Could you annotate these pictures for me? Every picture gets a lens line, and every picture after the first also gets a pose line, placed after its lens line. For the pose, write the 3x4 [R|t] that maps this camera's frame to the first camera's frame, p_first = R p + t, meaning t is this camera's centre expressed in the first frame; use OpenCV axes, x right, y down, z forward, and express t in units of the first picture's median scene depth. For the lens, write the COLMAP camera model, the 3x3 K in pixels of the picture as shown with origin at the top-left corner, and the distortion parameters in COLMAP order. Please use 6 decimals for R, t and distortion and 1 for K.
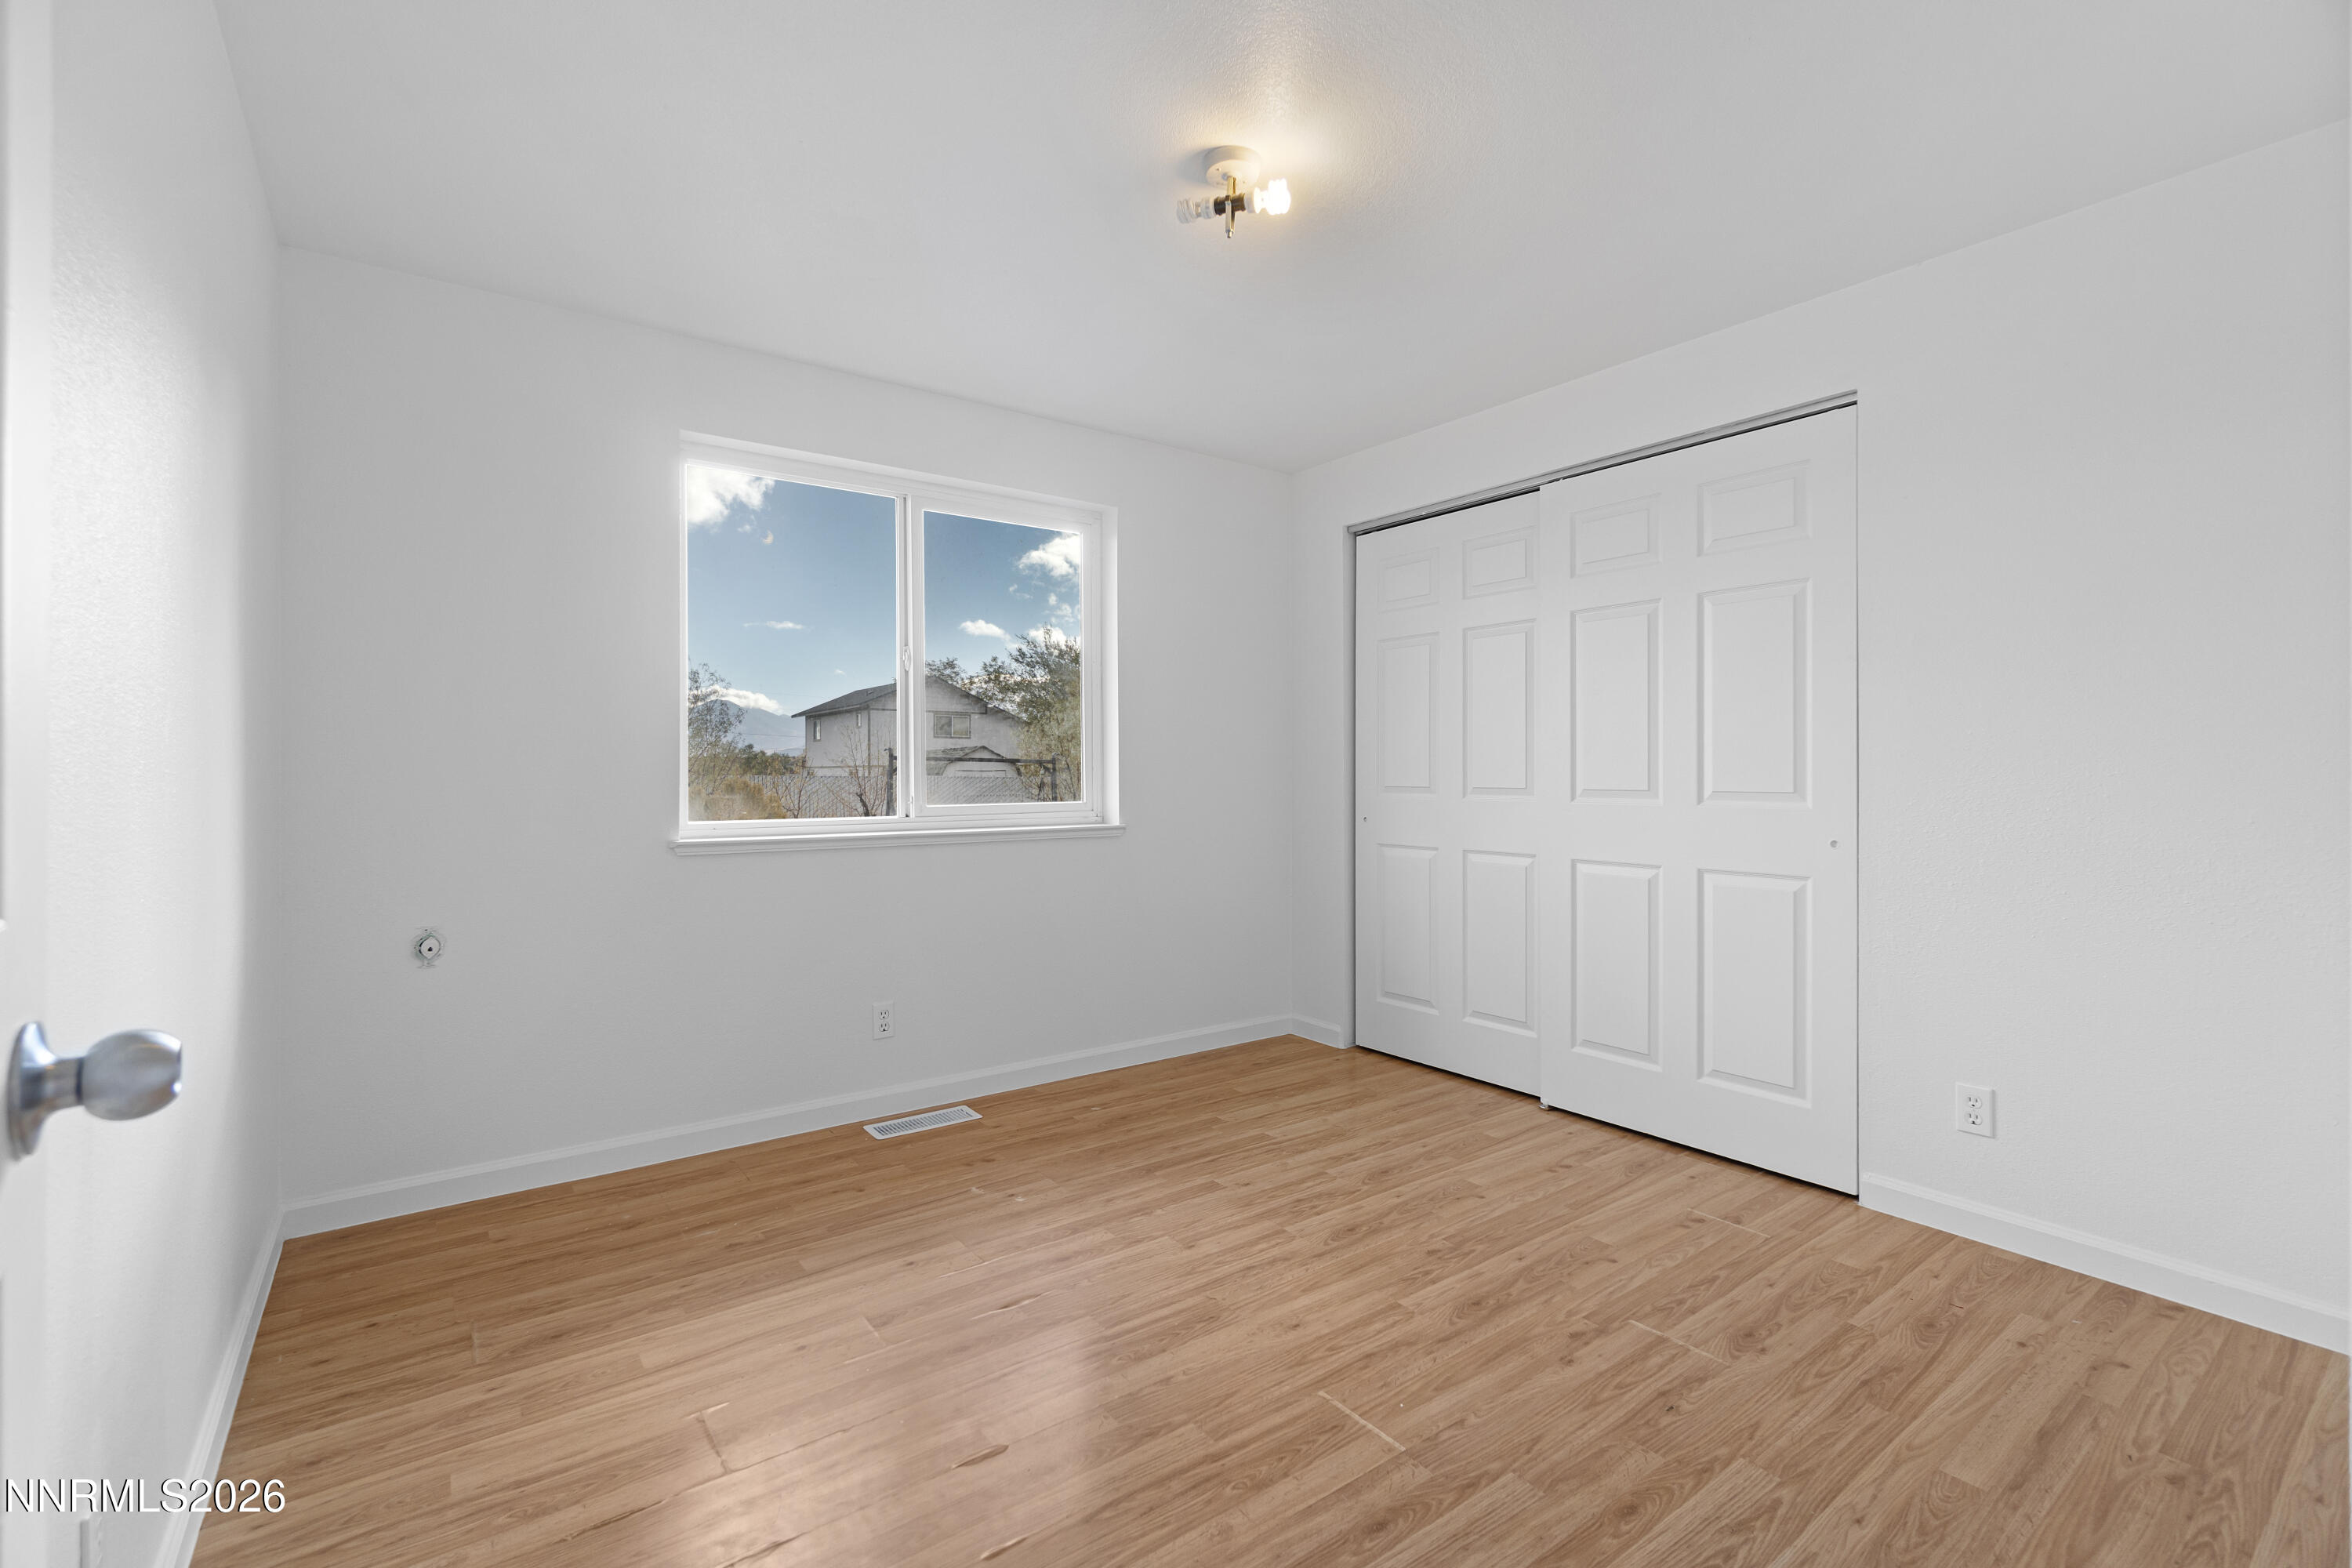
lens RADIAL K [[1019.8, 0, 1168.8], [0, 1019.8, 773.9], [0, 0, 1]] dist [-0.004874, 0.000064]
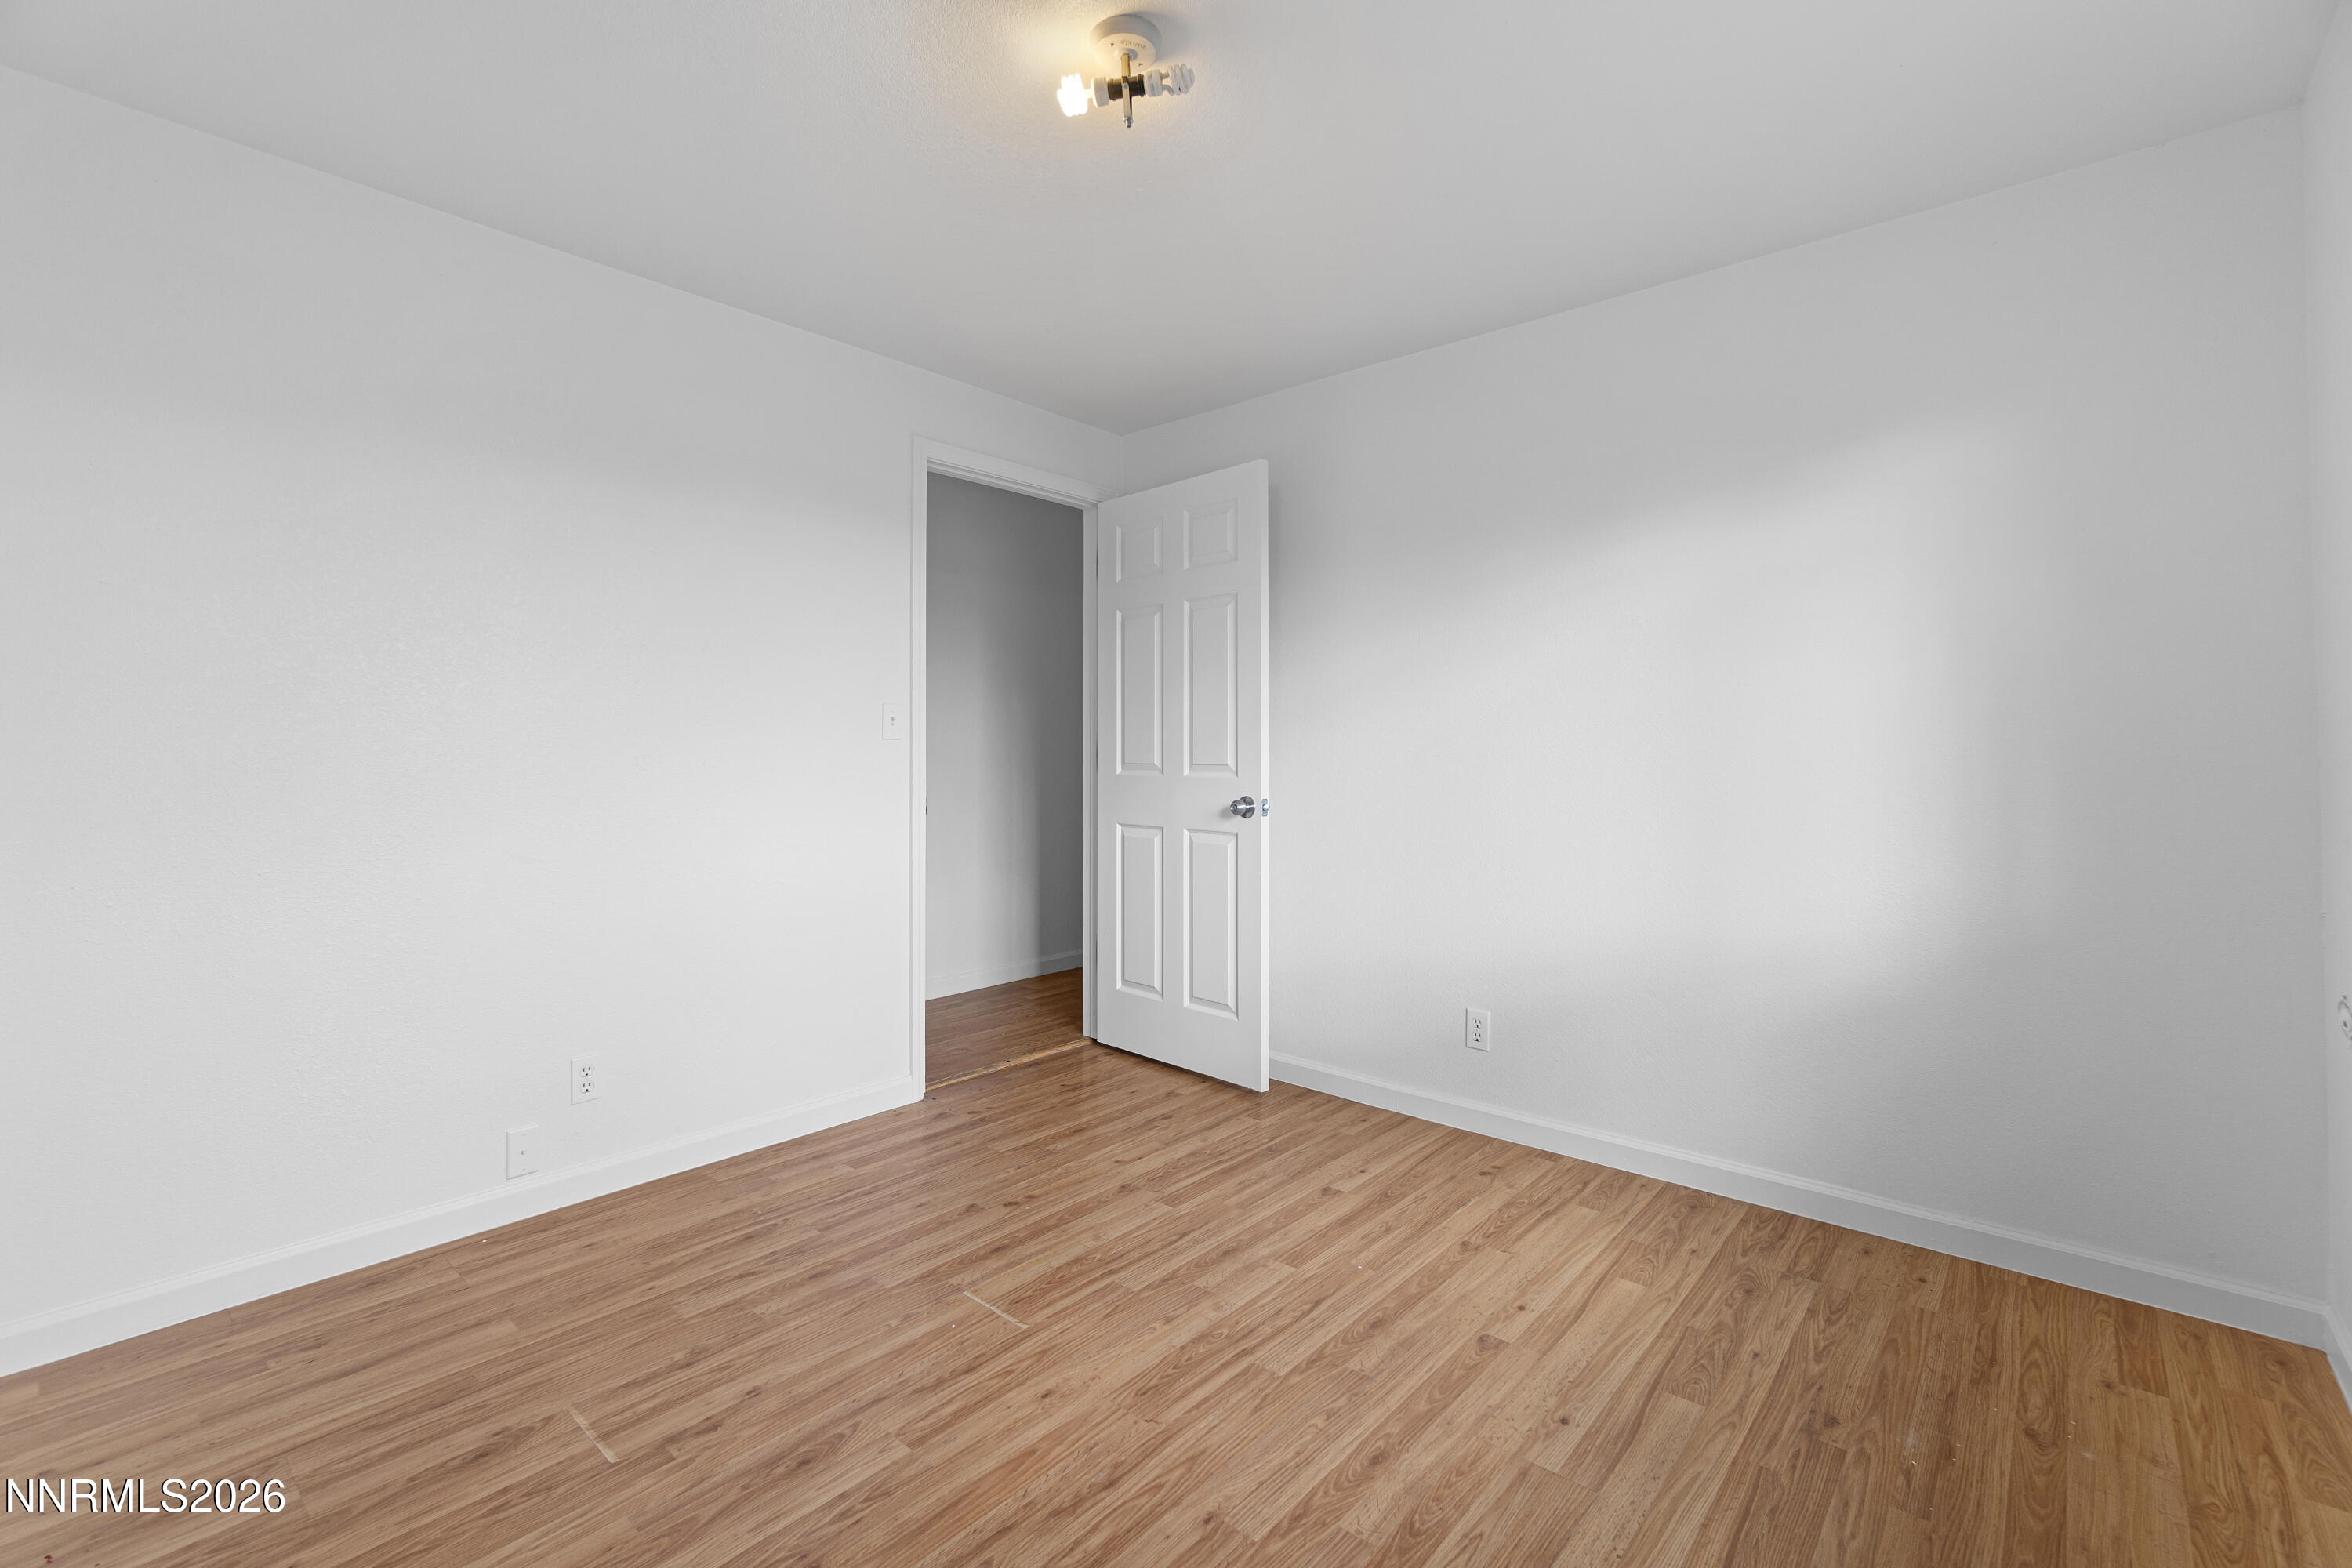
lens RADIAL K [[1019.8, 0, 1168.8], [0, 1019.8, 773.9], [0, 0, 1]] dist [-0.004874, 0.000064]
pose [[-0.976237, 0.002279, -0.216692, 0.222108], [-0.002157, 0.999793, 0.020233, -0.004580], [0.216693, 0.020220, -0.976030, 1.972779]]
